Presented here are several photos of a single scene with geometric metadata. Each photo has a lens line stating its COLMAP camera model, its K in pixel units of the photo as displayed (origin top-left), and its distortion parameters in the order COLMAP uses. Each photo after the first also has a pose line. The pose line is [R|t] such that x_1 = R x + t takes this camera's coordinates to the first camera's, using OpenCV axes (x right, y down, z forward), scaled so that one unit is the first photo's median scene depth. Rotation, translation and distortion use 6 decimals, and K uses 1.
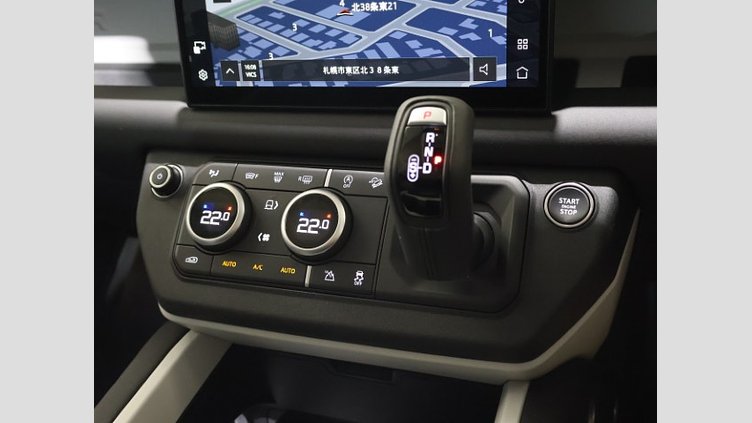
lens RADIAL K [[677.0, 0, 376.0], [0, 677.0, 211.5], [0, 0, 1]] dist [0.004440, 0.000301]
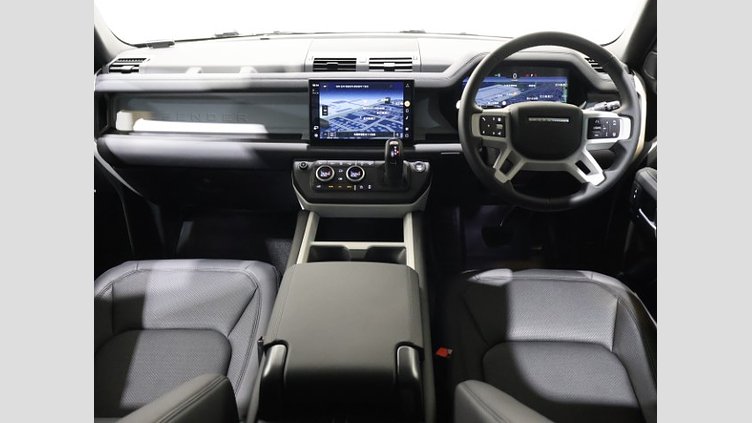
lens RADIAL K [[545.9, 0, 376.0], [0, 545.9, 211.5], [0, 0, 1]] dist [0.004096, 0.000964]
pose [[0.941507, -0.023133, 0.336197, -1.045185], [0.058727, 0.993638, -0.096094, 0.540952], [-0.331836, 0.110217, 0.936876, -1.926134]]
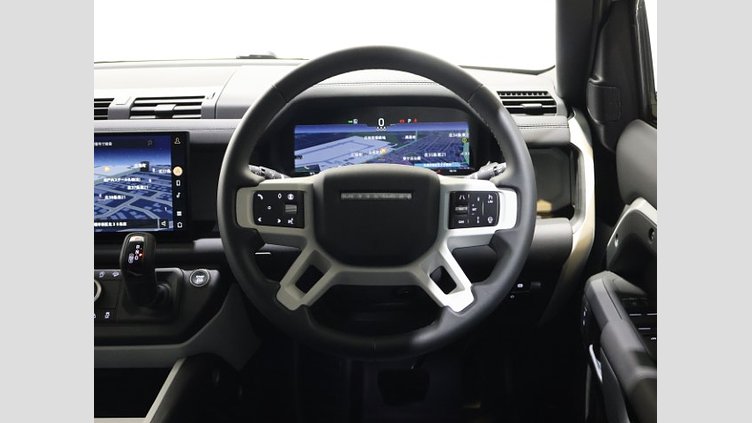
lens RADIAL K [[792.0, 0, 376.0], [0, 792.0, 211.5], [0, 0, 1]] dist [0.006199, 0.006598]
pose [[0.947617, 0.007162, 0.319329, -0.022938], [0.071038, 0.969984, -0.232562, 0.437645], [-0.311409, 0.243064, 0.918664, -1.754039]]
